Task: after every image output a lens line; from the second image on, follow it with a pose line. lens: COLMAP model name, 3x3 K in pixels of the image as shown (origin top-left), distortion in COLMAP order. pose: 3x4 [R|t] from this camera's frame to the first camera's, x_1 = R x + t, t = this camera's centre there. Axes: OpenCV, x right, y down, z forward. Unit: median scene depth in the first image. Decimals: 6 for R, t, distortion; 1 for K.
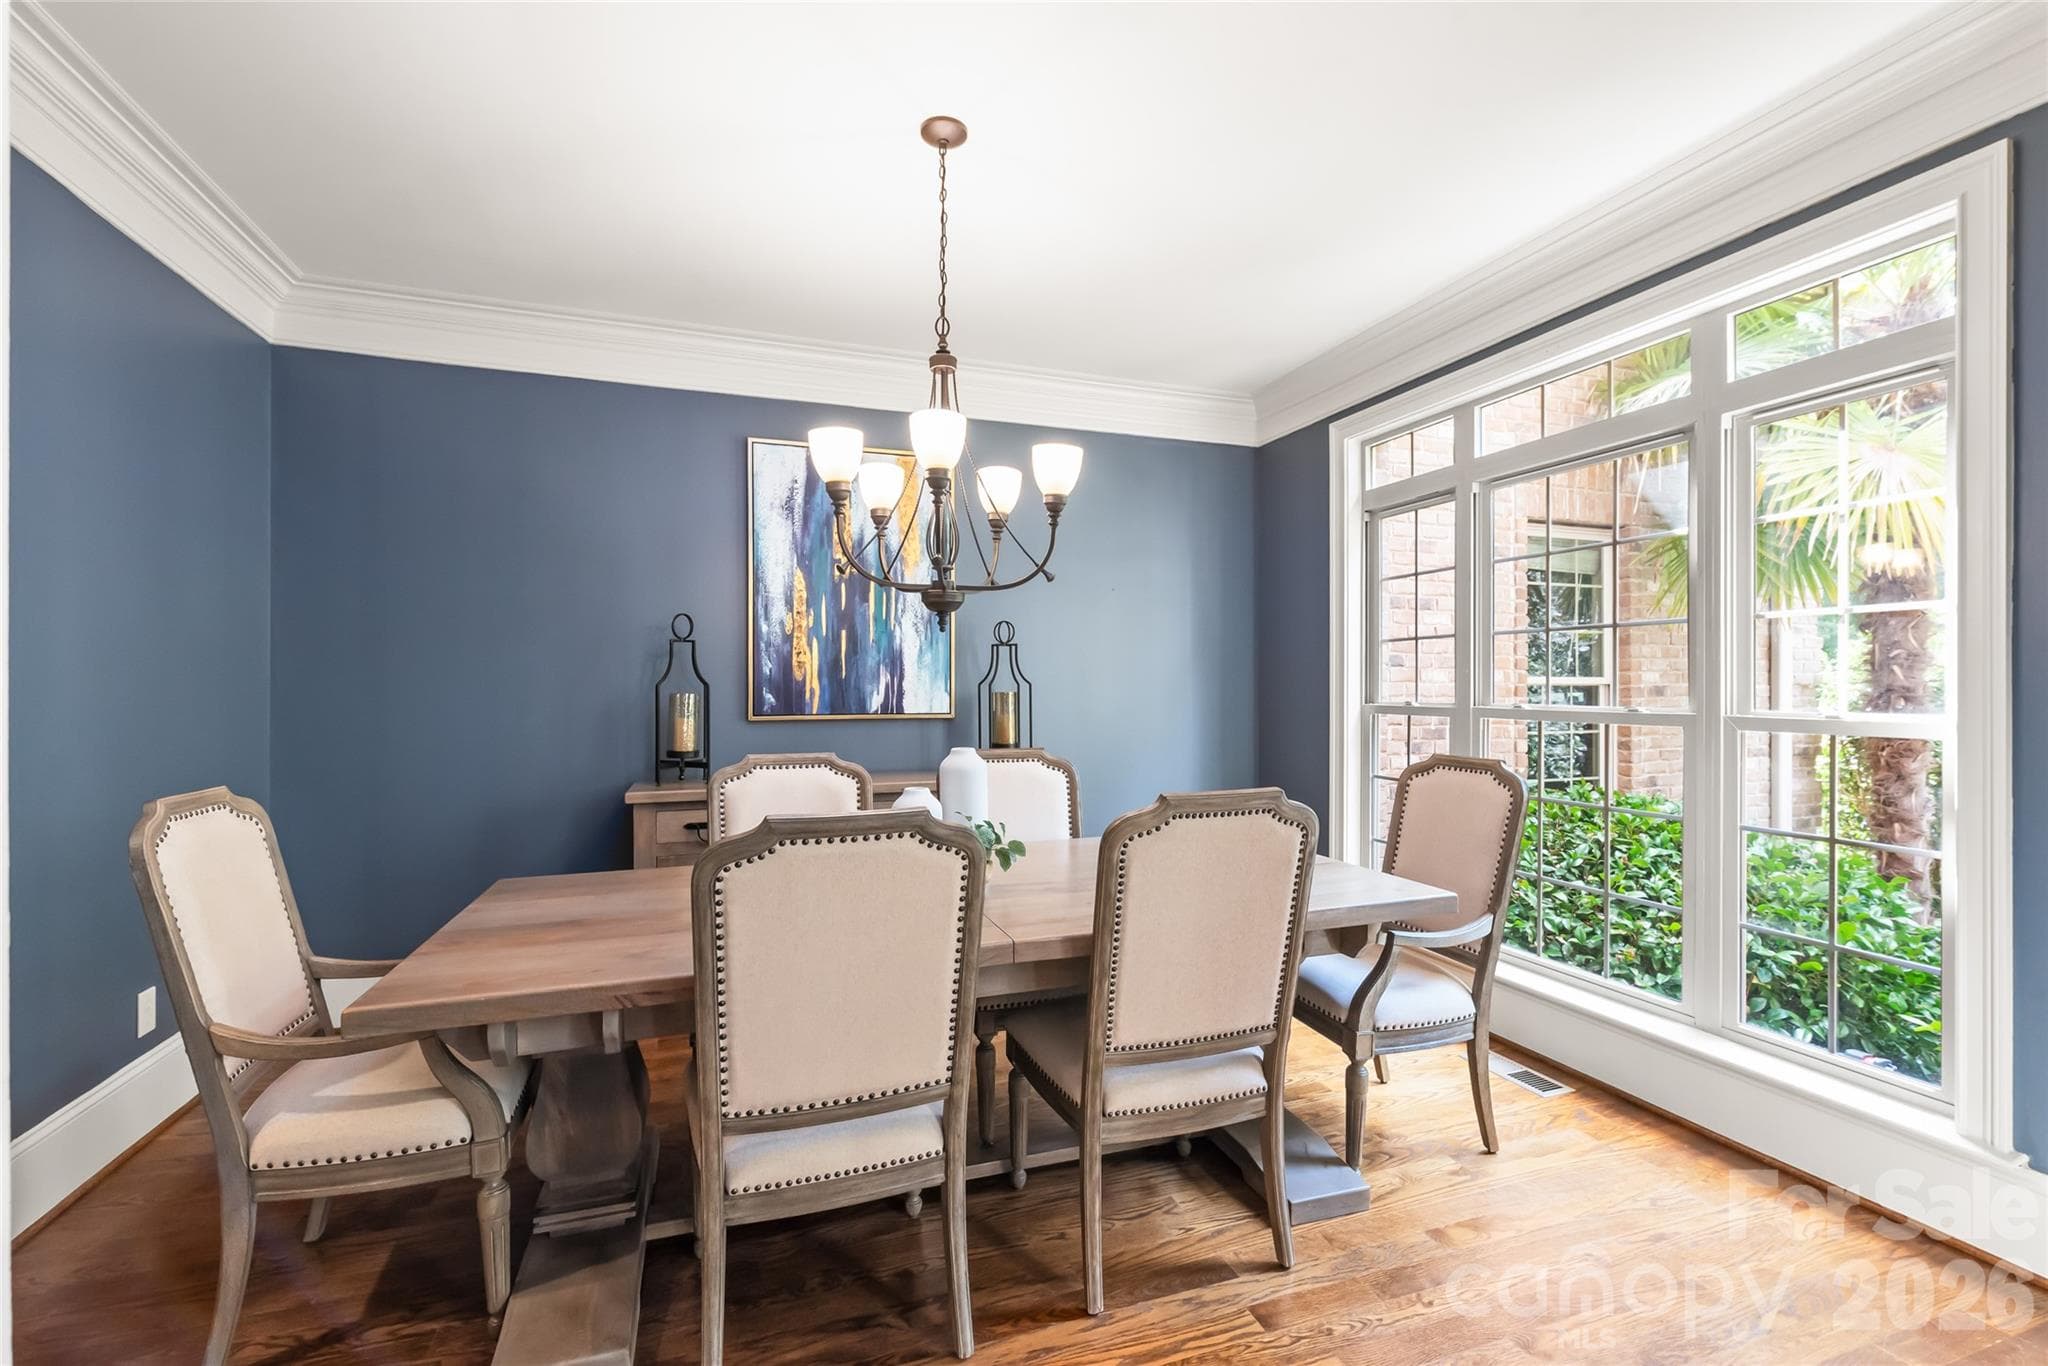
lens RADIAL K [[876.3, 0, 1027.4], [0, 876.3, 672.1], [0, 0, 1]] dist [0.002049, -0.000073]
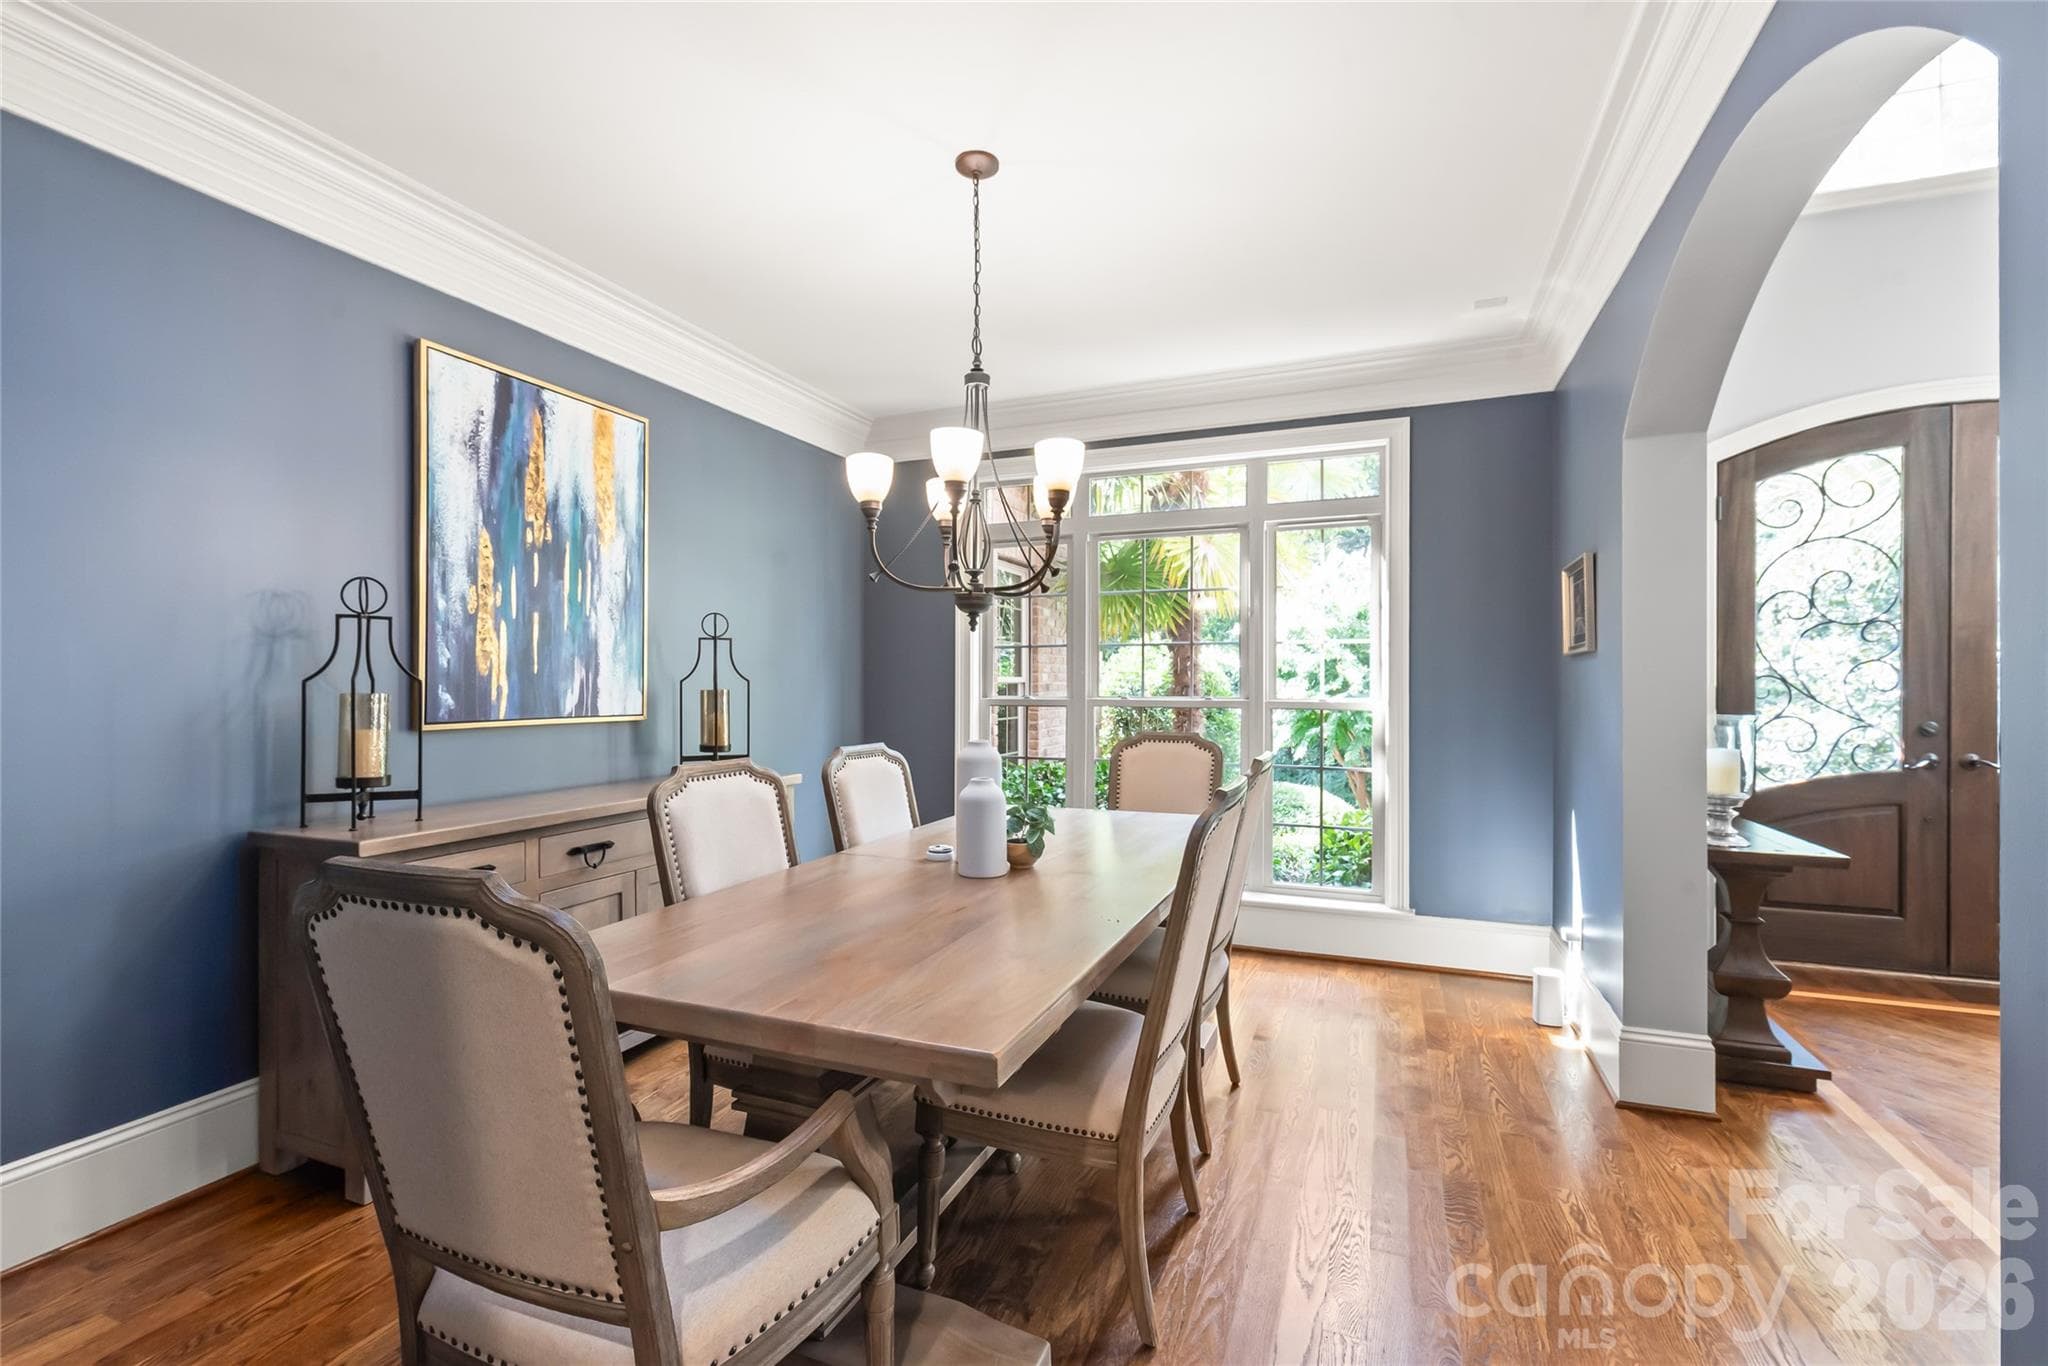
lens RADIAL K [[876.3, 0, 1027.4], [0, 876.3, 672.1], [0, 0, 1]] dist [0.002049, -0.000073]
pose [[0.672529, 0.010466, 0.739997, -0.504912], [-0.011544, 0.999927, -0.003651, 0.003844], [-0.739981, -0.006088, 0.672600, 0.140282]]
